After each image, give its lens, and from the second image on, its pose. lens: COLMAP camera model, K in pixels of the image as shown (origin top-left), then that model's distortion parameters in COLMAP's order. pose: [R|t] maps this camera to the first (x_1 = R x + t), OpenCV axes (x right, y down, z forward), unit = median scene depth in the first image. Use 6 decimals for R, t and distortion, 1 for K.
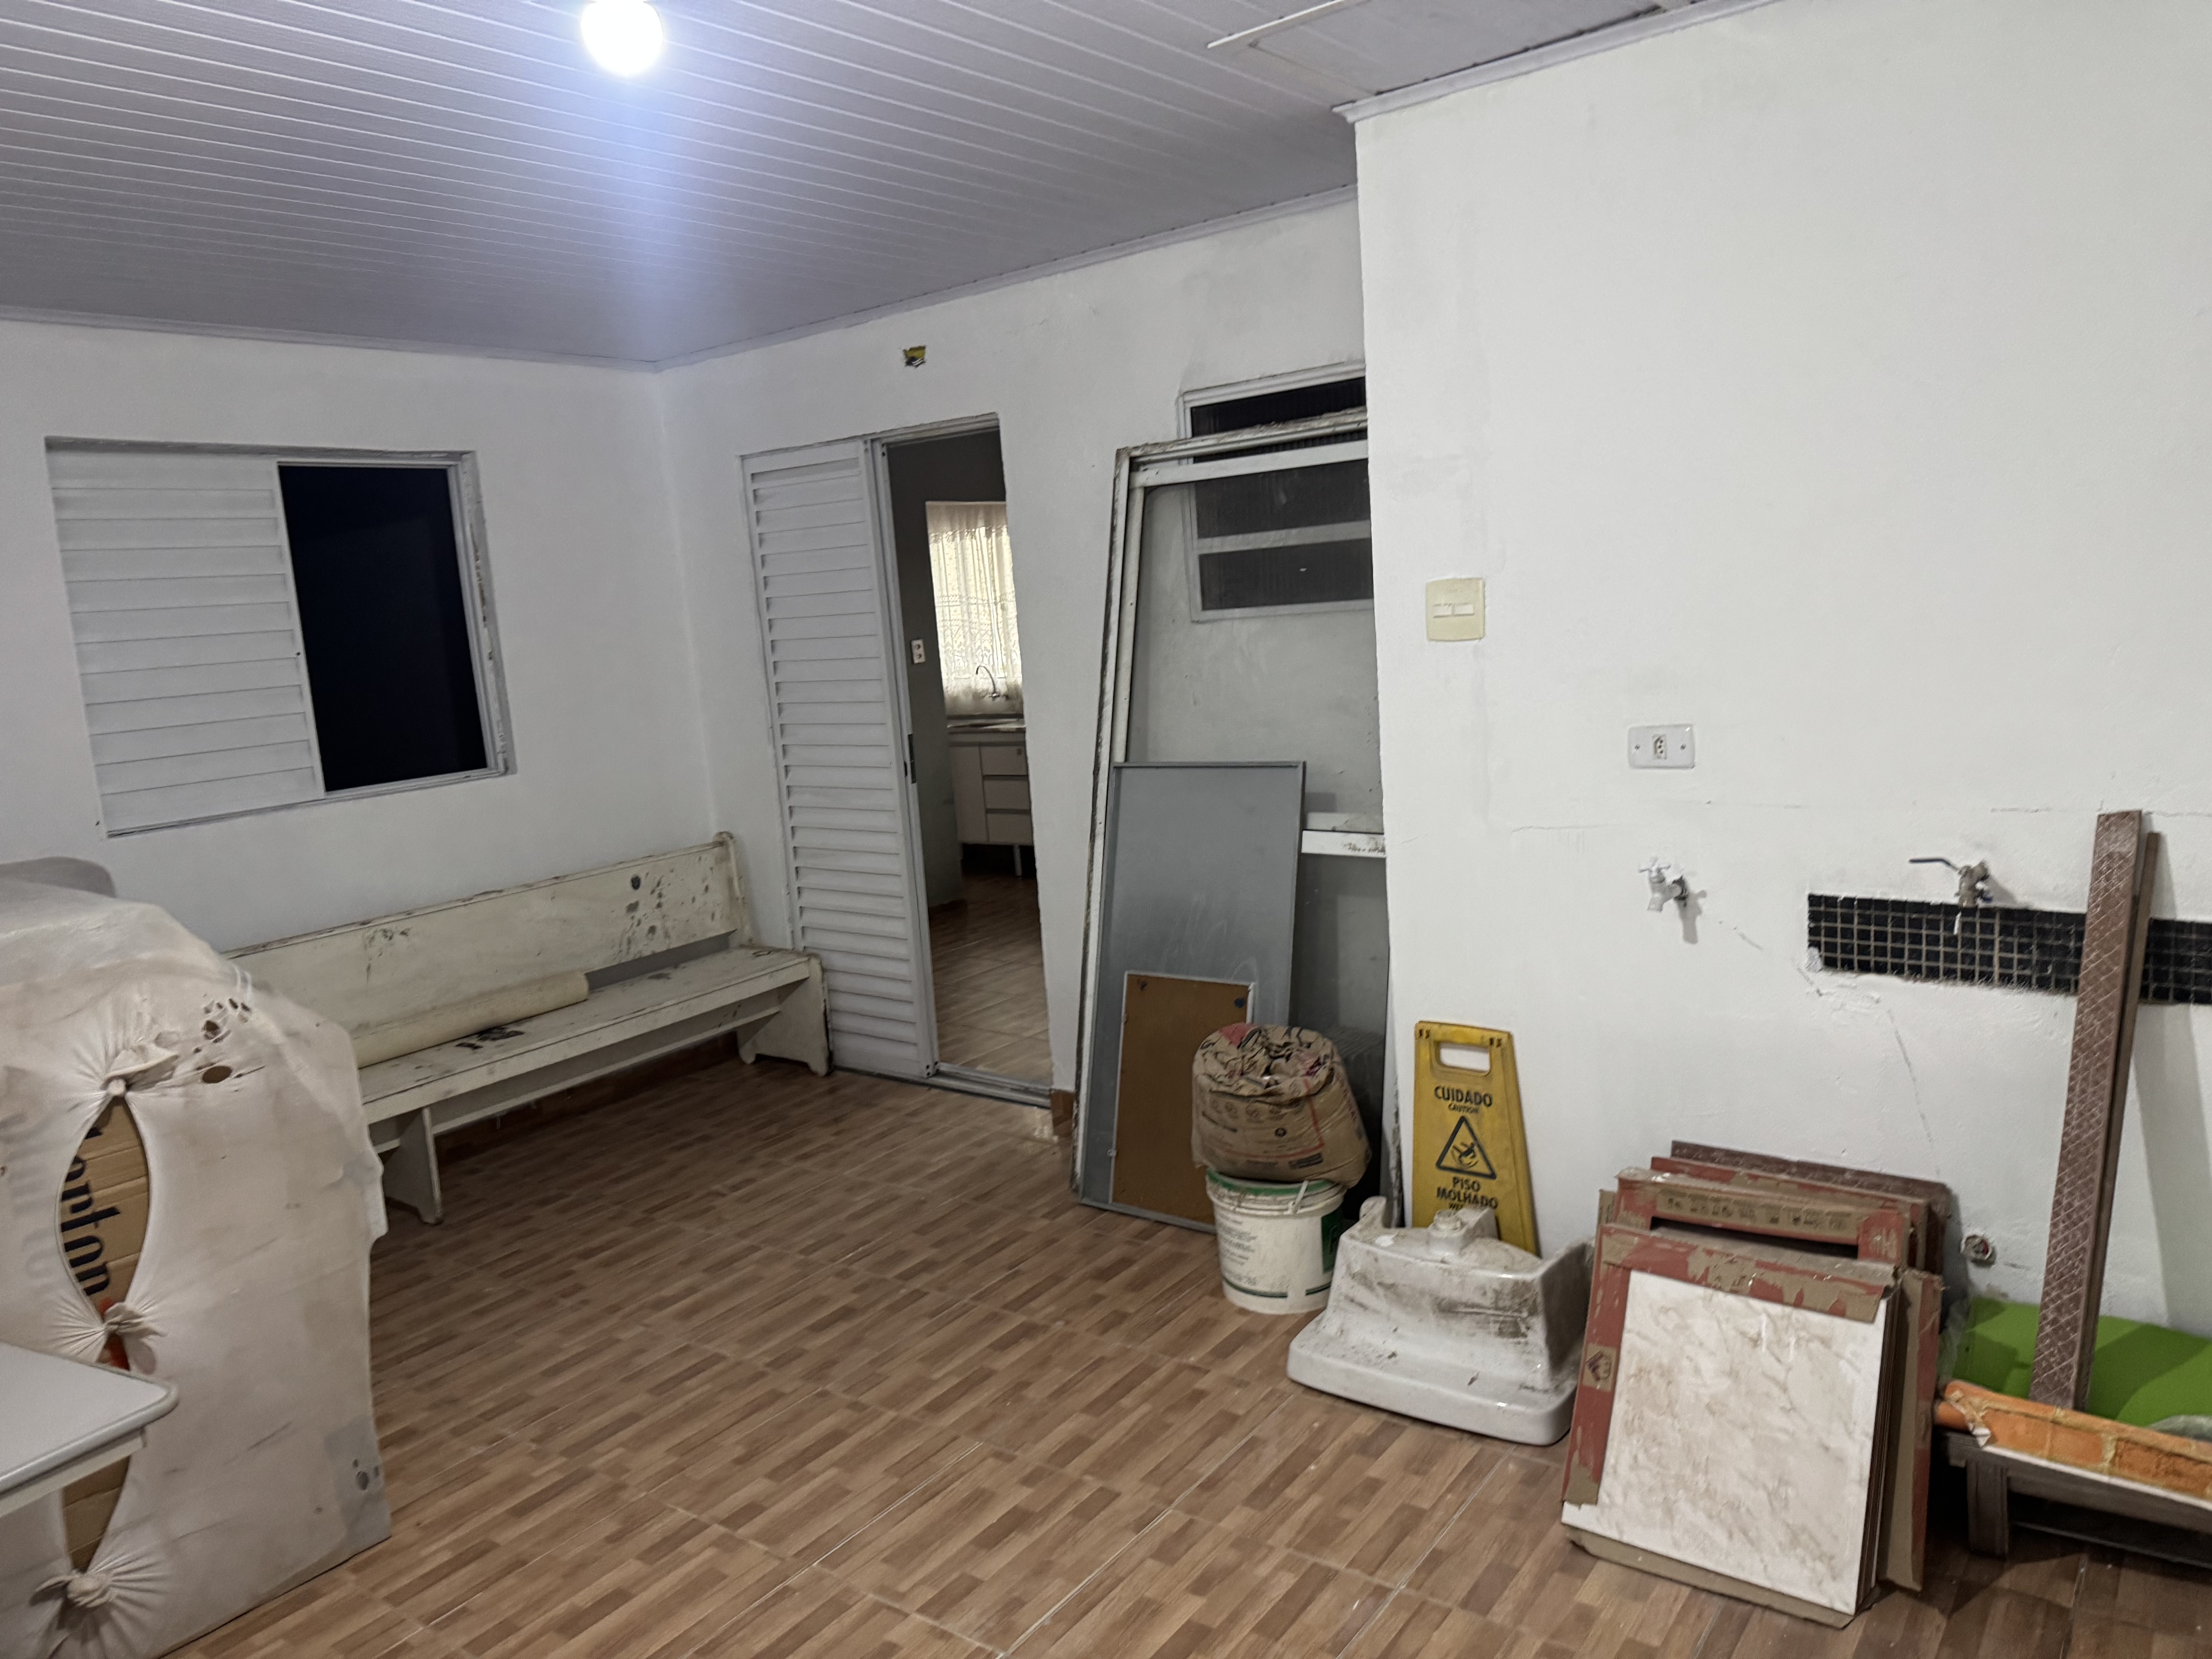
lens RADIAL K [[1544.3, 0, 1111.4], [0, 1544.3, 823.6], [0, 0, 1]] dist [0.000603, -0.000607]
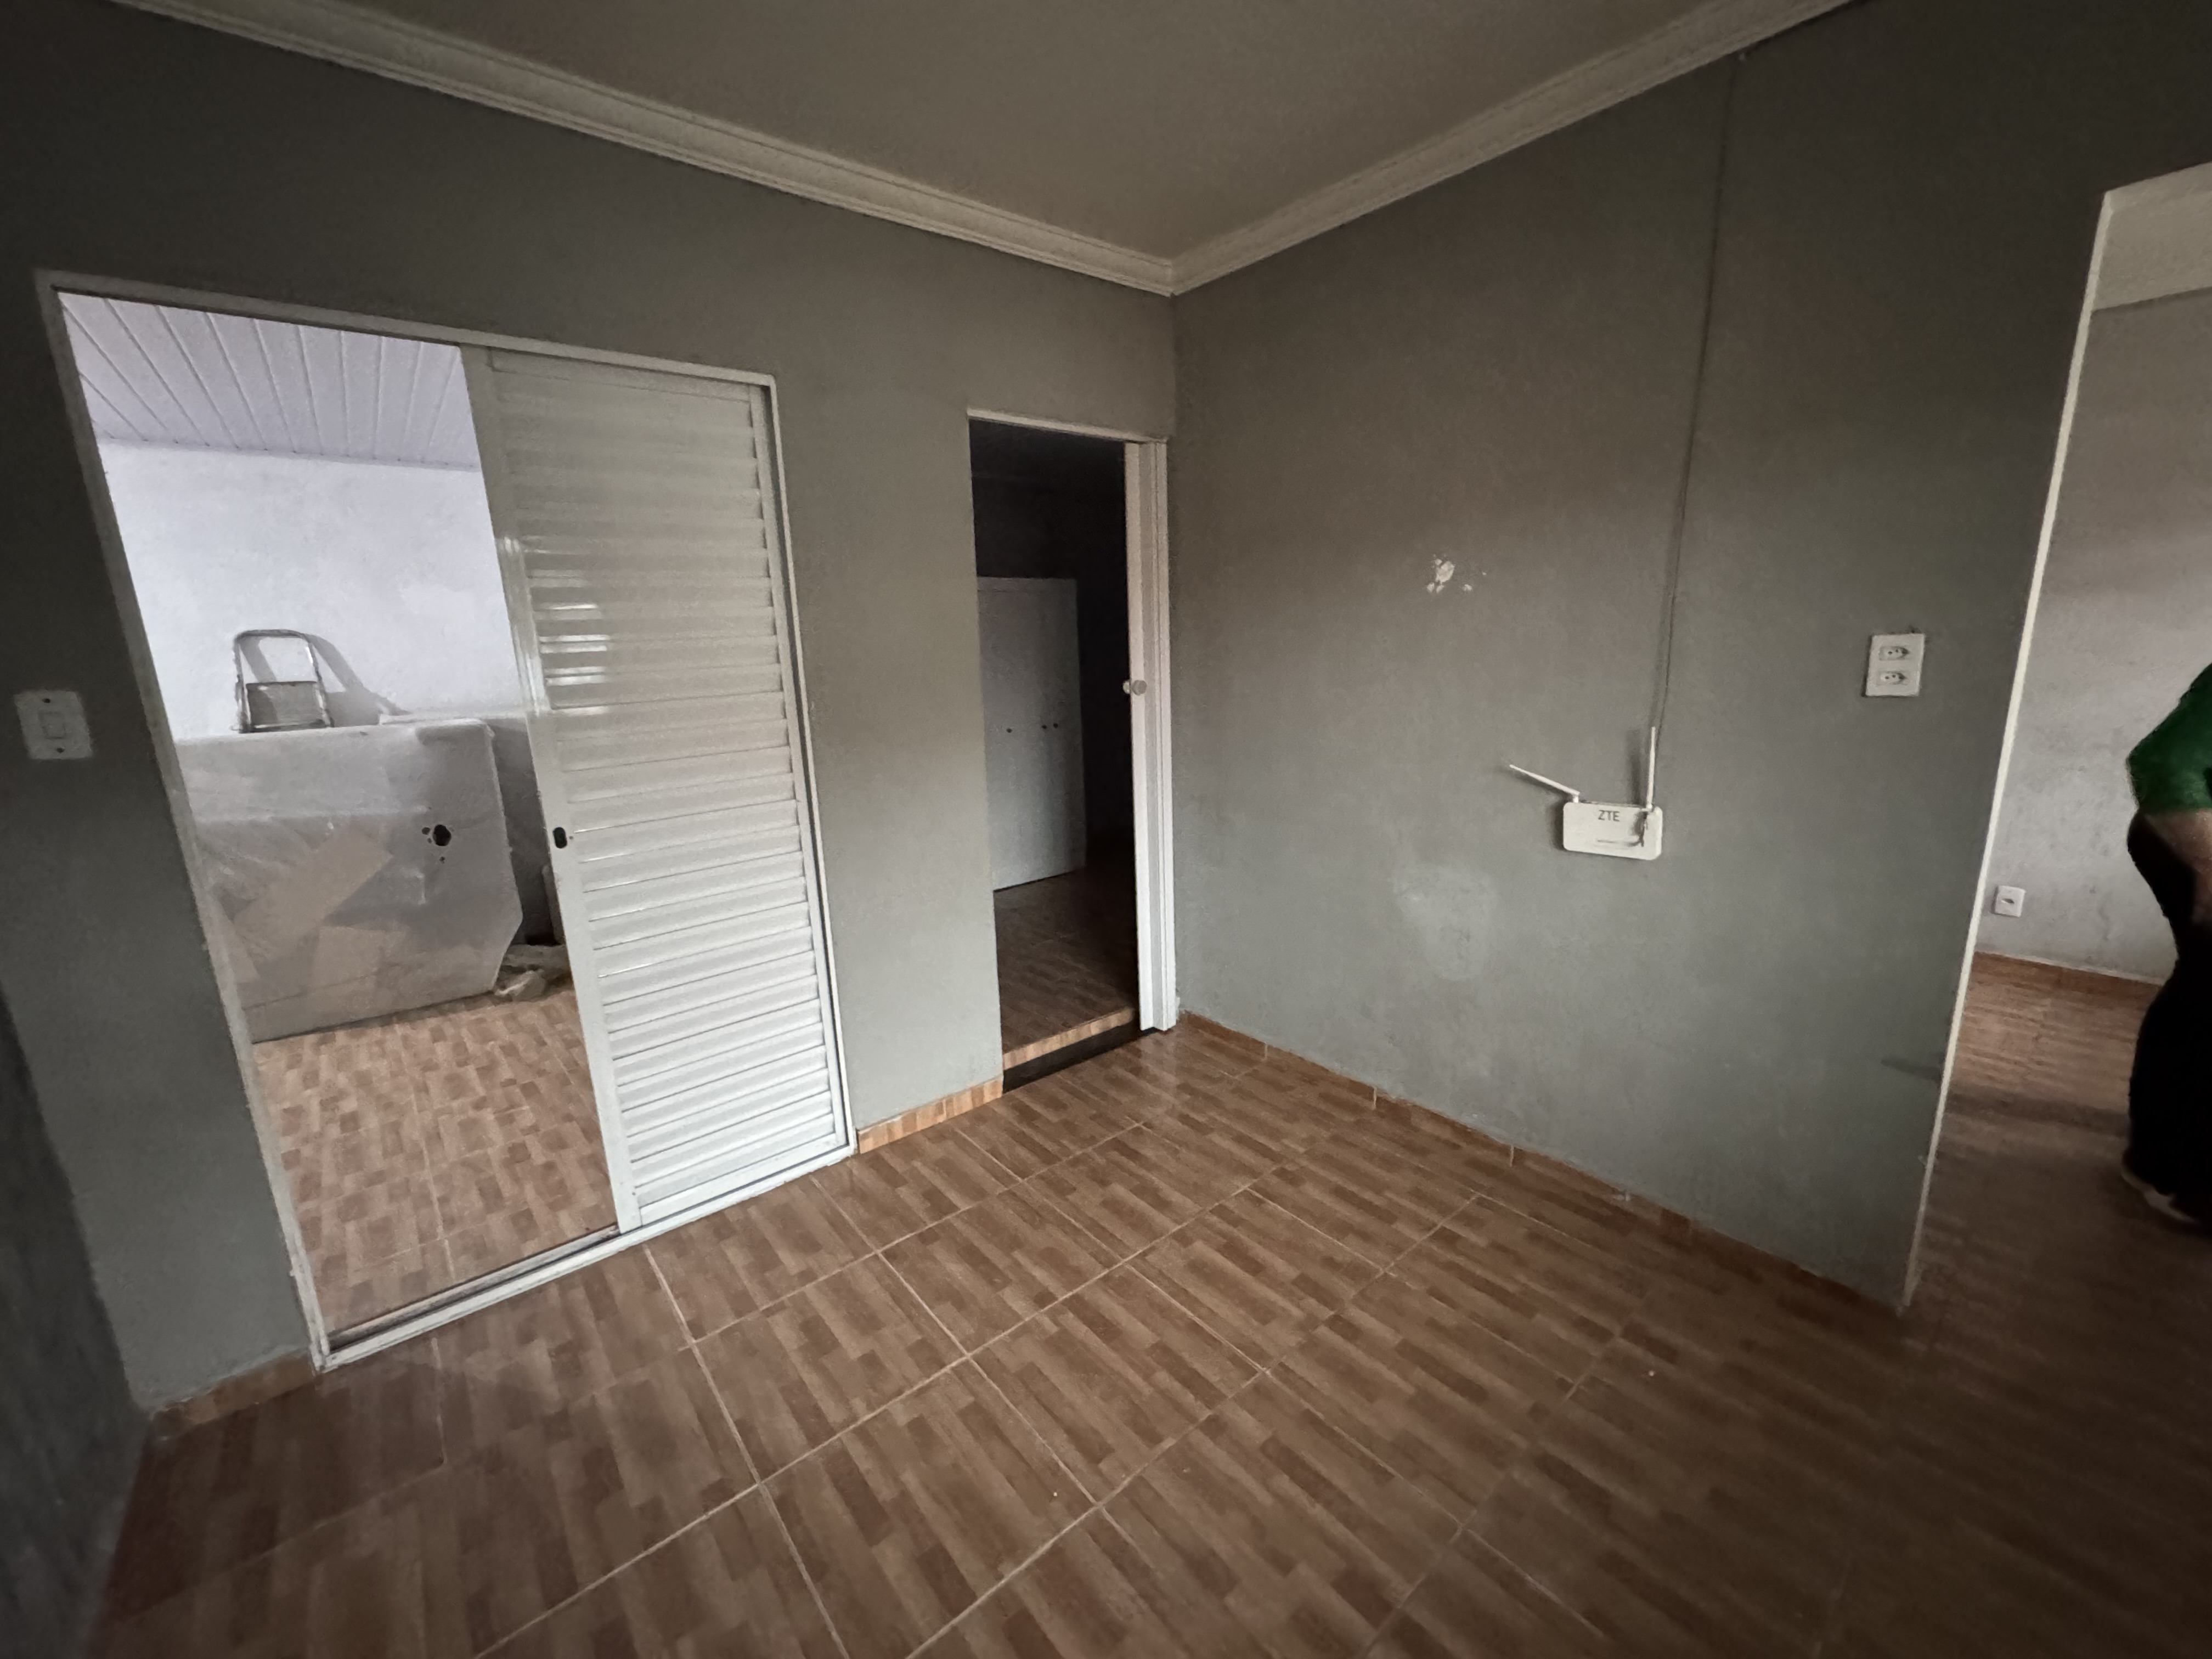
lens RADIAL K [[887.9, 0, 1117.2], [0, 887.9, 827.4], [0, 0, 1]] dist [-0.001910, -0.000228]
pose [[-0.197029, 0.283118, -0.938629, 0.320049], [-0.103037, 0.946114, 0.307005, -0.309533], [0.974968, 0.157202, -0.157241, 2.115723]]
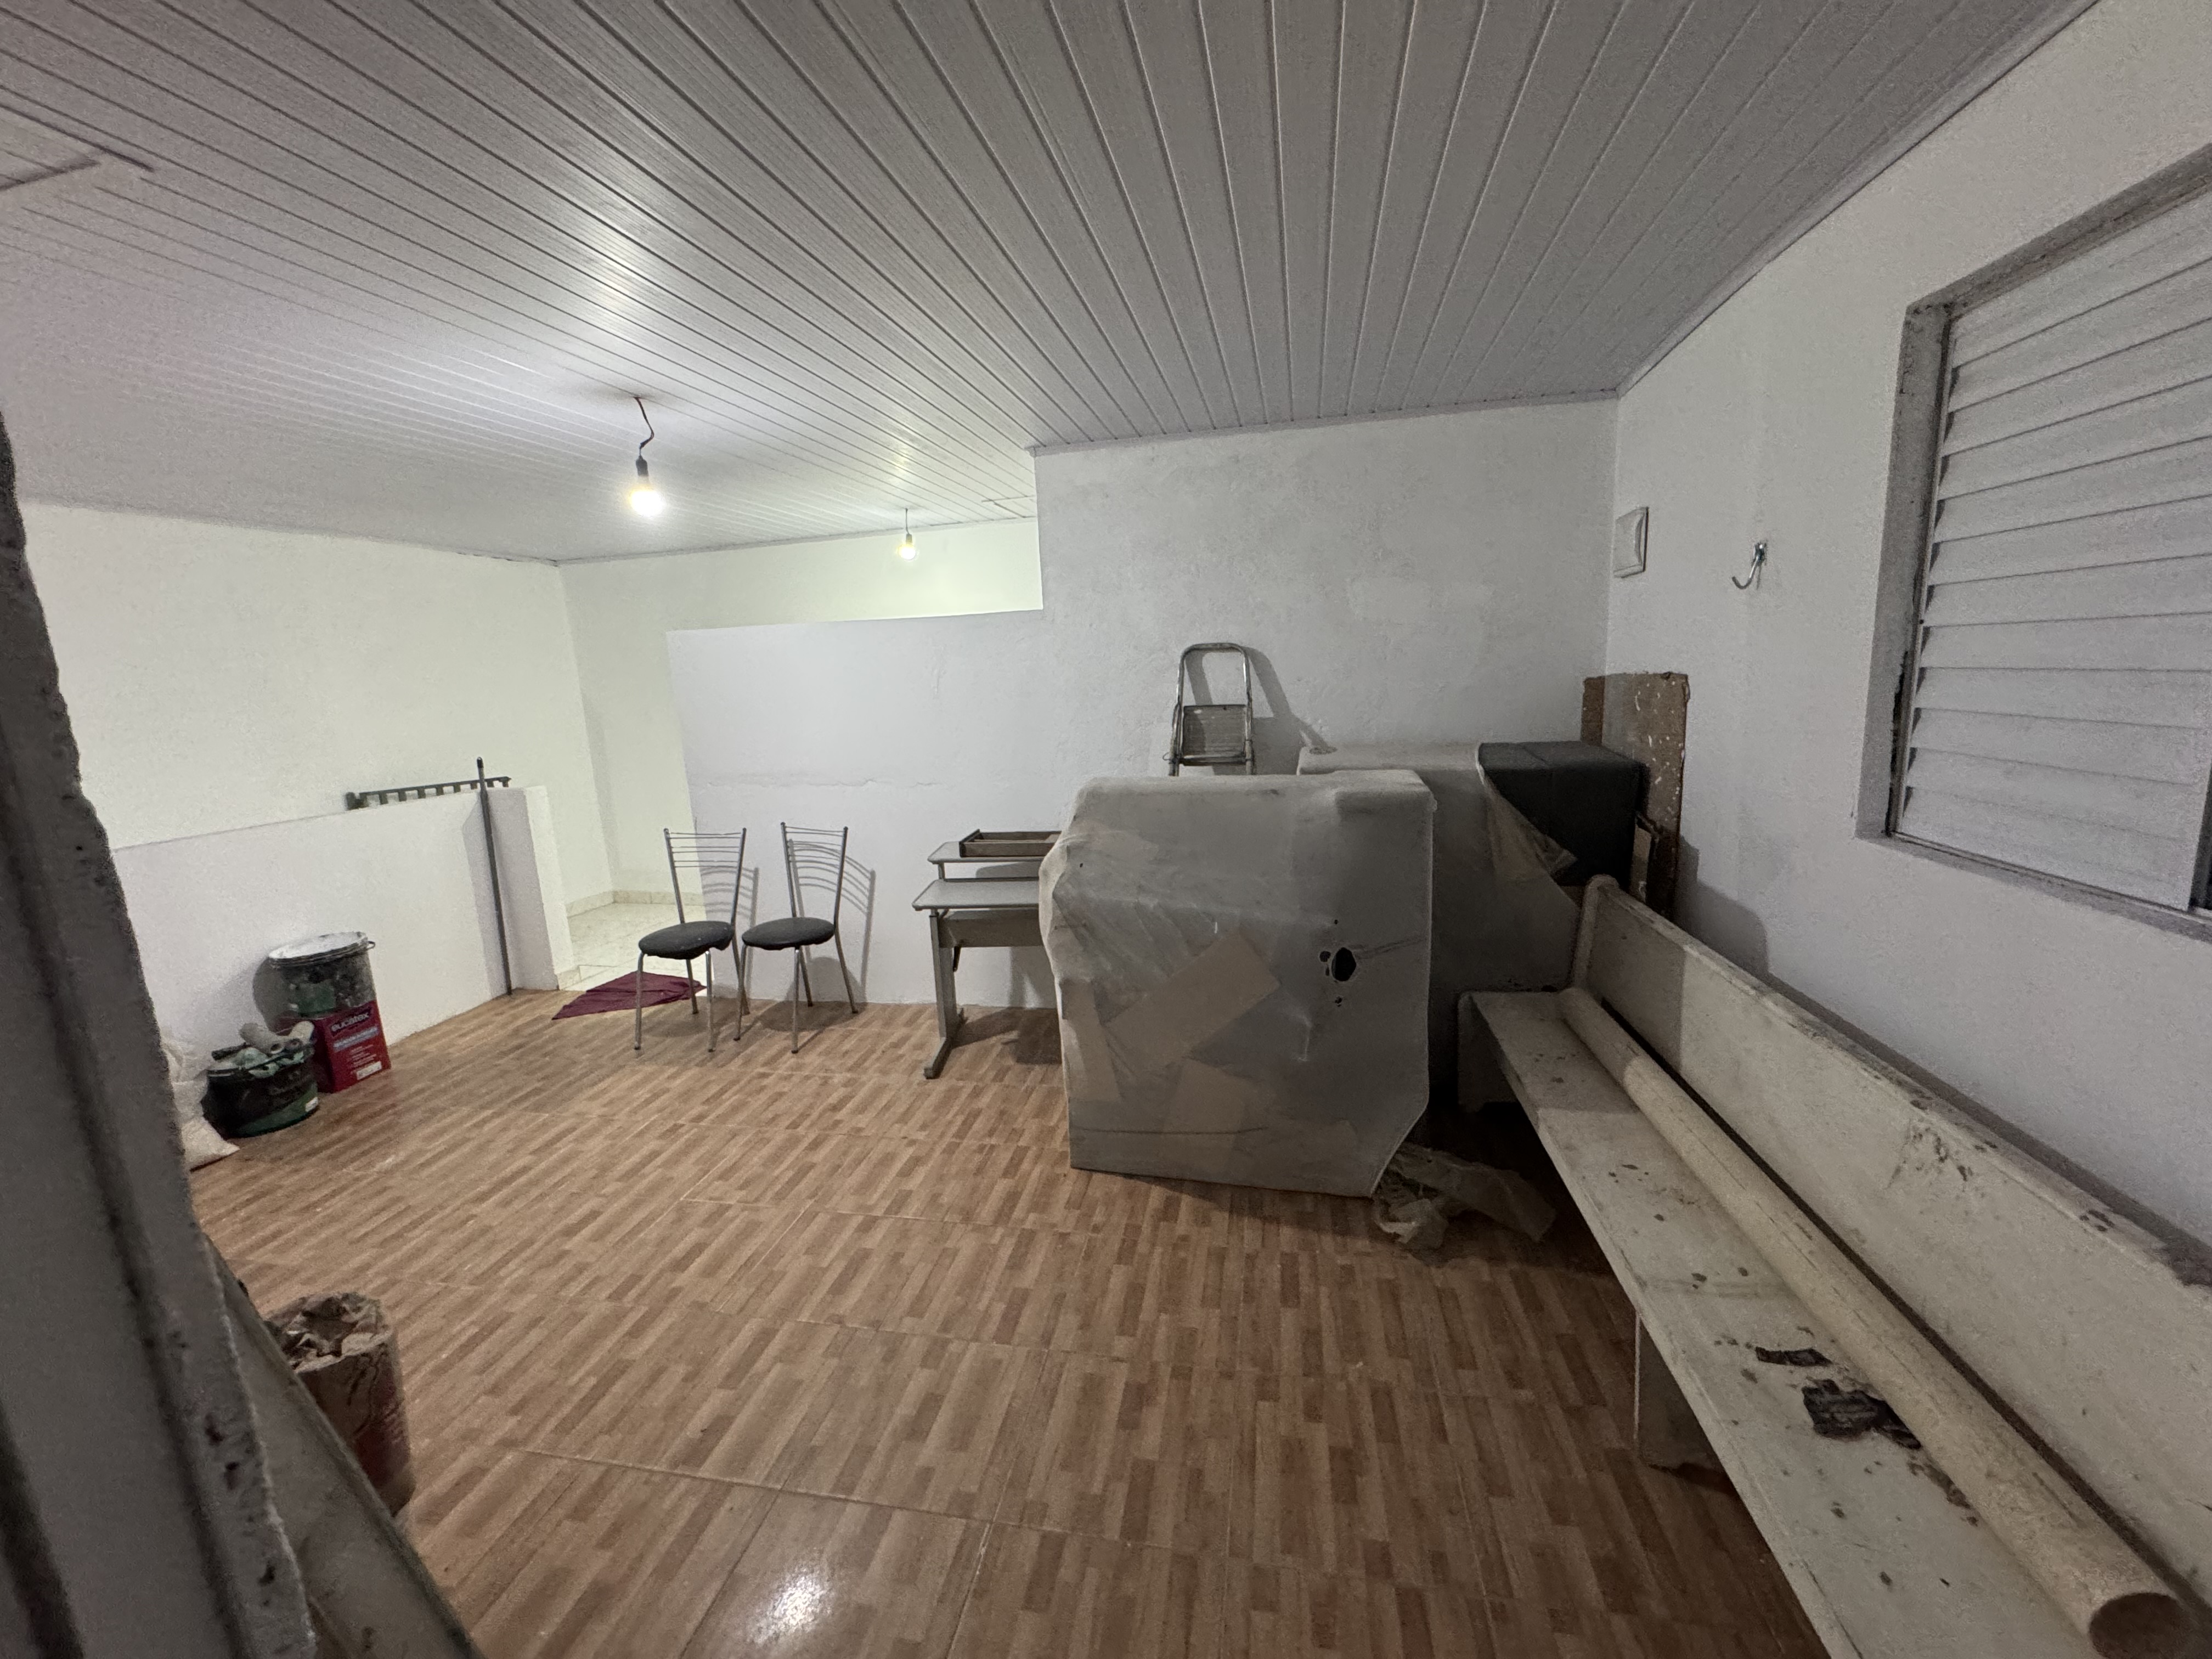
lens RADIAL K [[887.9, 0, 1090.7], [0, 887.9, 824.4], [0, 0, 1]] dist [-0.001910, -0.000228]
pose [[-0.898783, 0.191377, -0.394416, -0.142153], [0.051867, 0.939785, 0.337806, -0.221847], [0.435315, 0.283158, -0.854589, 1.569497]]
